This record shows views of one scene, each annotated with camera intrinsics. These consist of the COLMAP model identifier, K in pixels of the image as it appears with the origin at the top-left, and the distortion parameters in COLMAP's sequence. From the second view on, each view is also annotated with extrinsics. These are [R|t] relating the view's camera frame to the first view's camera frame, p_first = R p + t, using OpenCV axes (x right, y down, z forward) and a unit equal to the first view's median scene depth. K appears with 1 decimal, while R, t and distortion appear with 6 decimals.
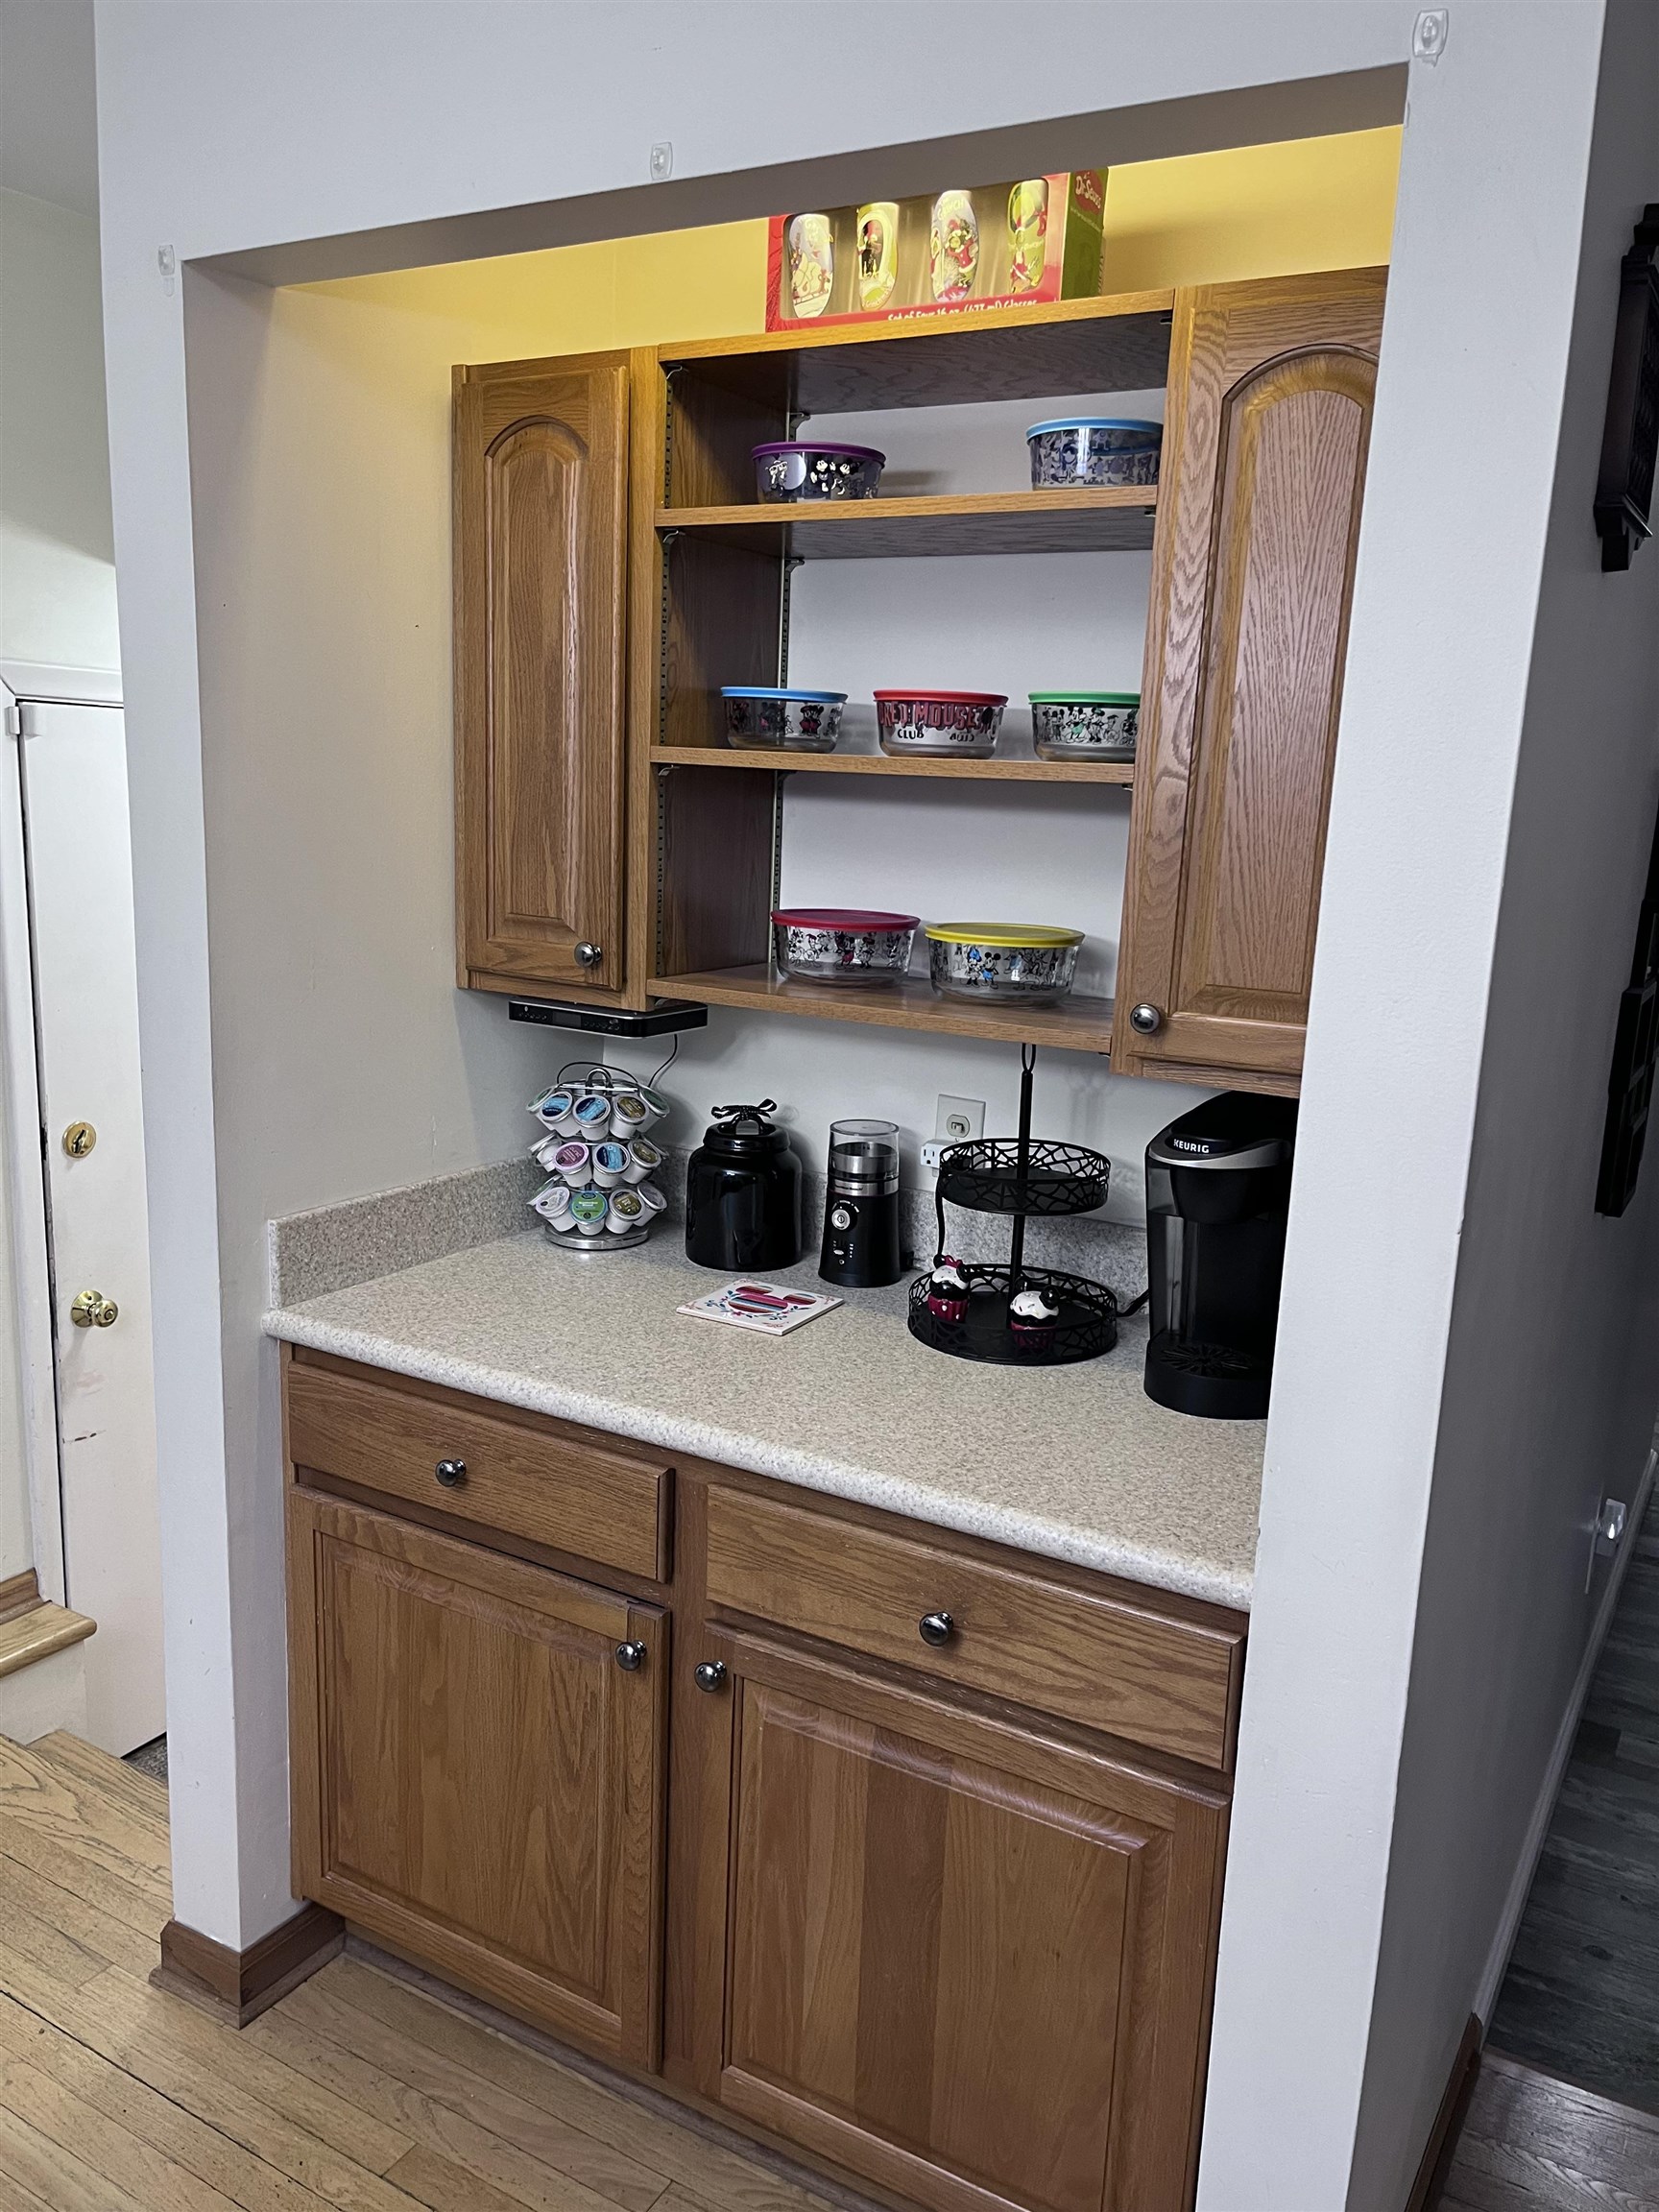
lens RADIAL K [[1673.5, 0, 830.1], [0, 1673.5, 1106.2], [0, 0, 1]] dist [0.015234, 0.004996]
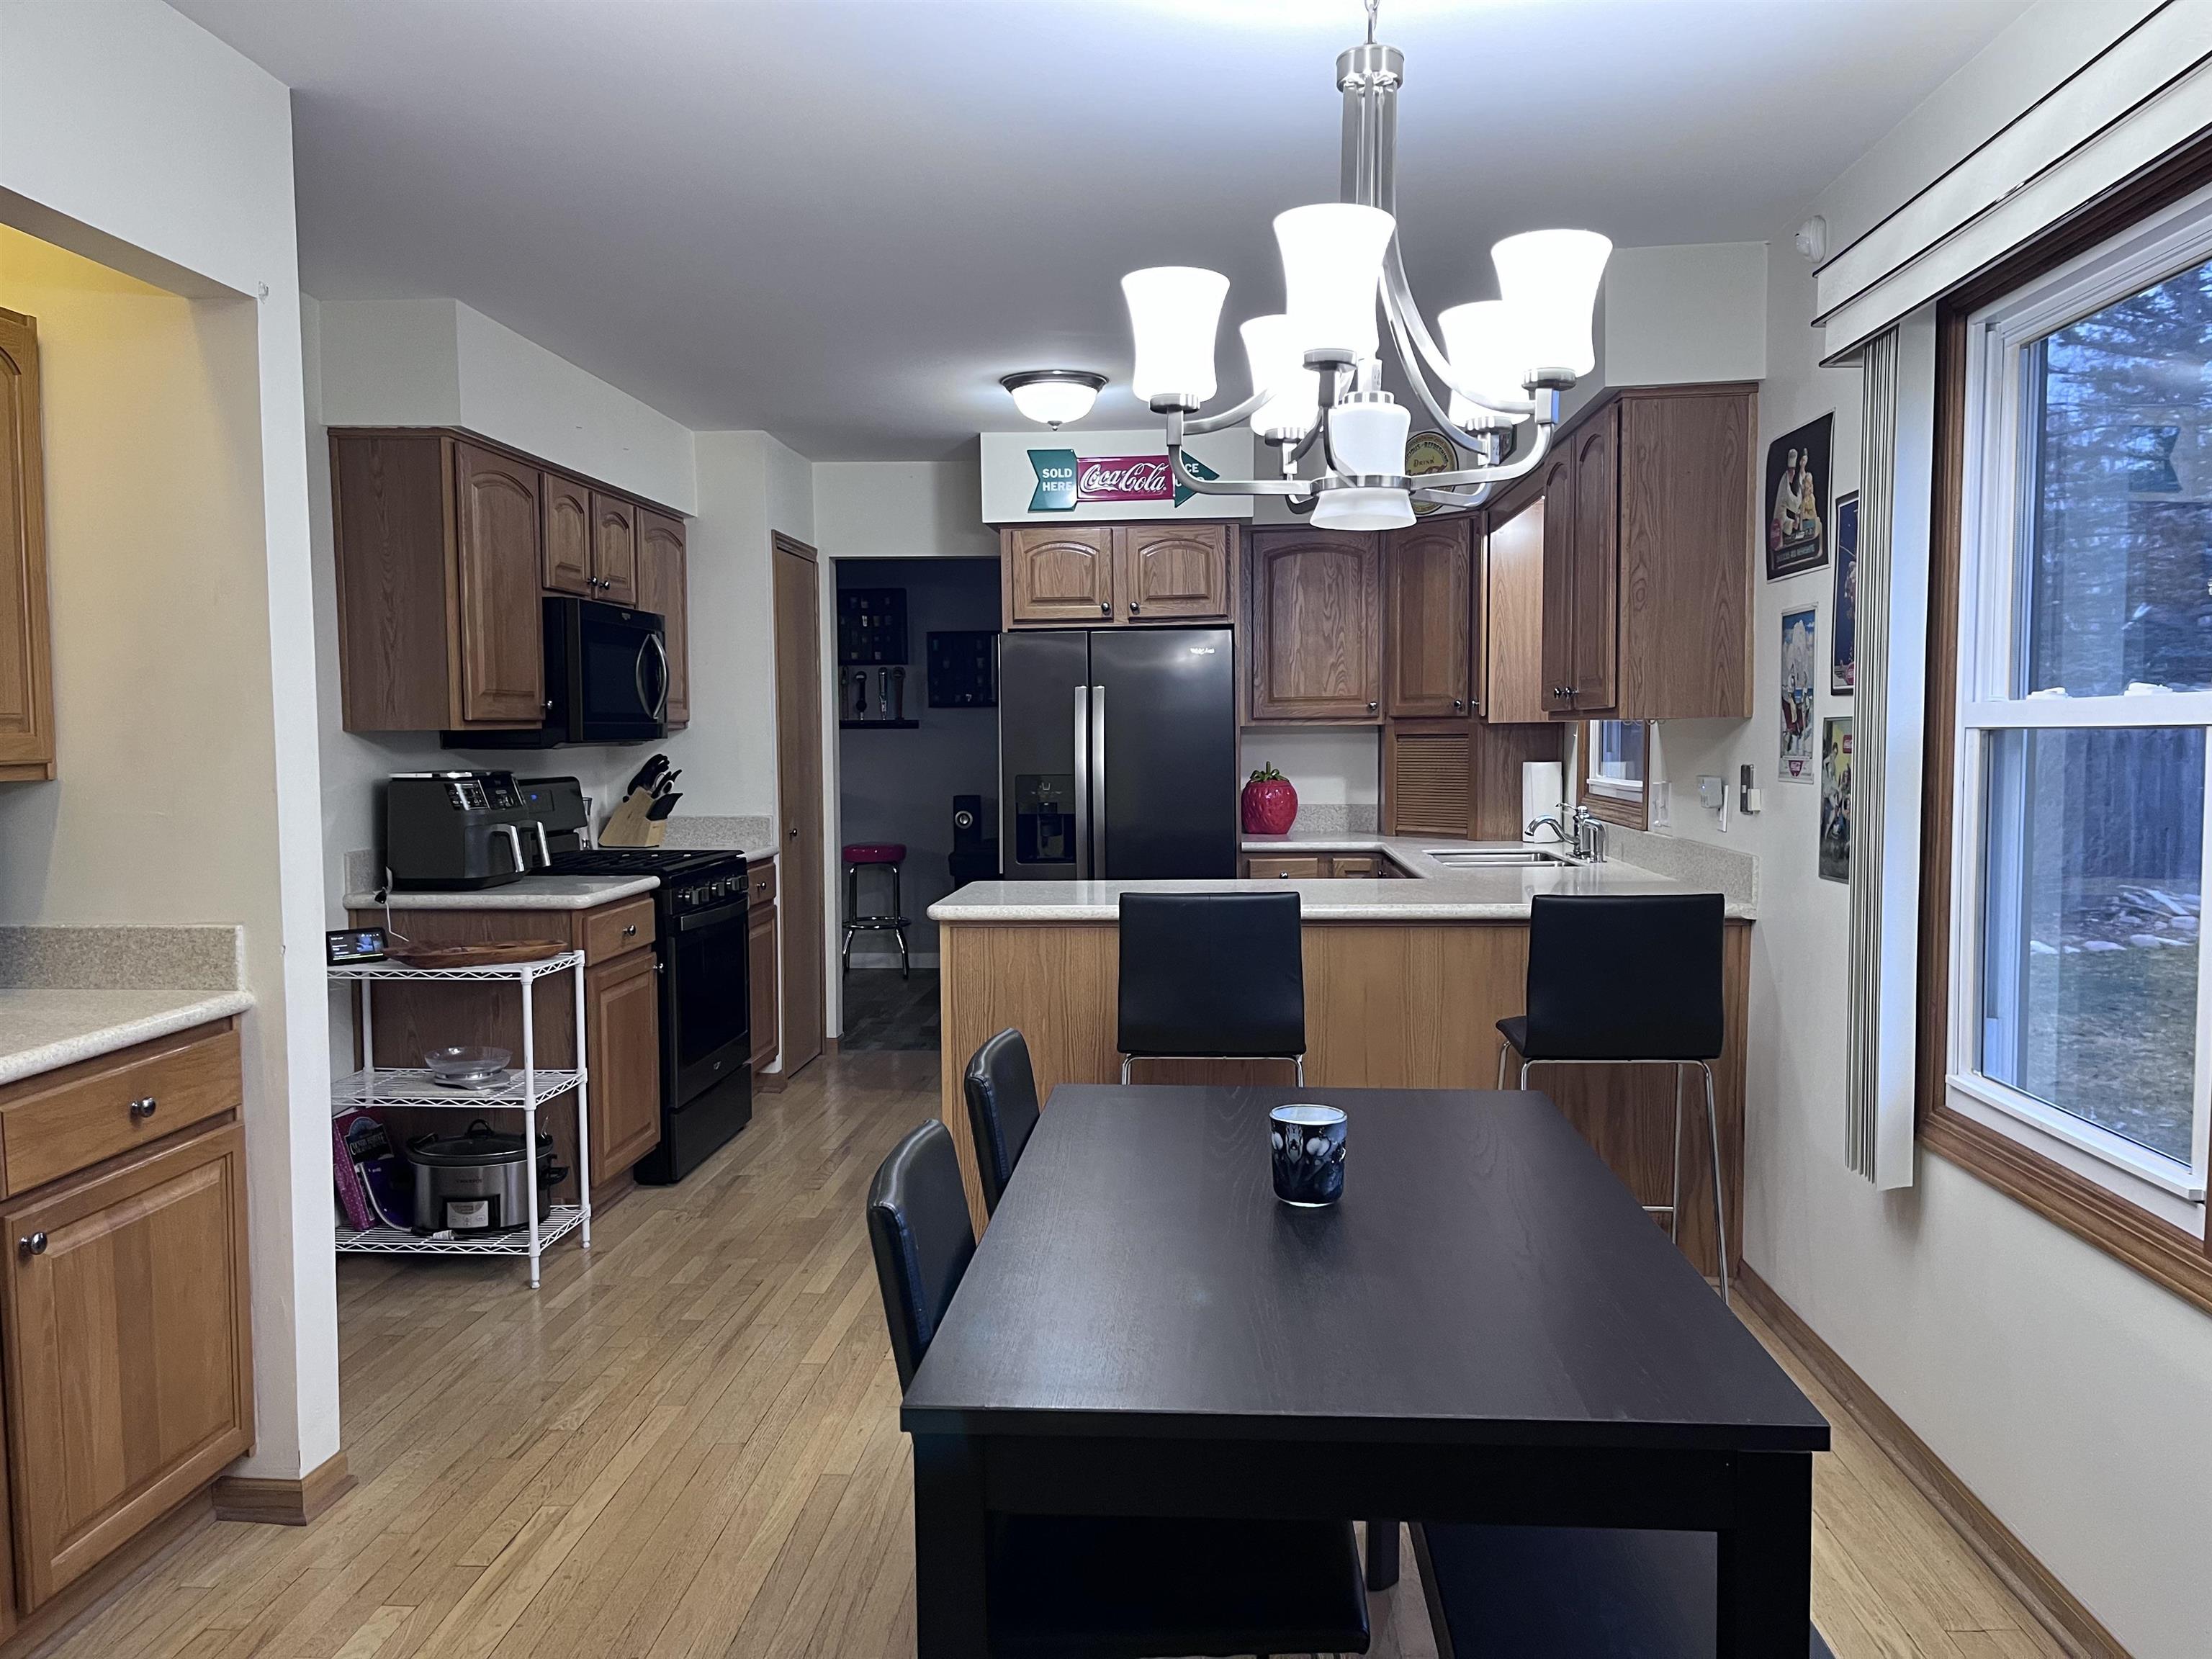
lens RADIAL K [[1673.5, 0, 1103.2], [0, 1673.5, 830.2], [0, 0, 1]] dist [0.015234, 0.004996]
pose [[-0.447750, -0.089348, 0.889683, -1.665982], [0.172679, 0.967624, 0.184079, -0.081803], [-0.877326, 0.236051, -0.417826, 0.756273]]
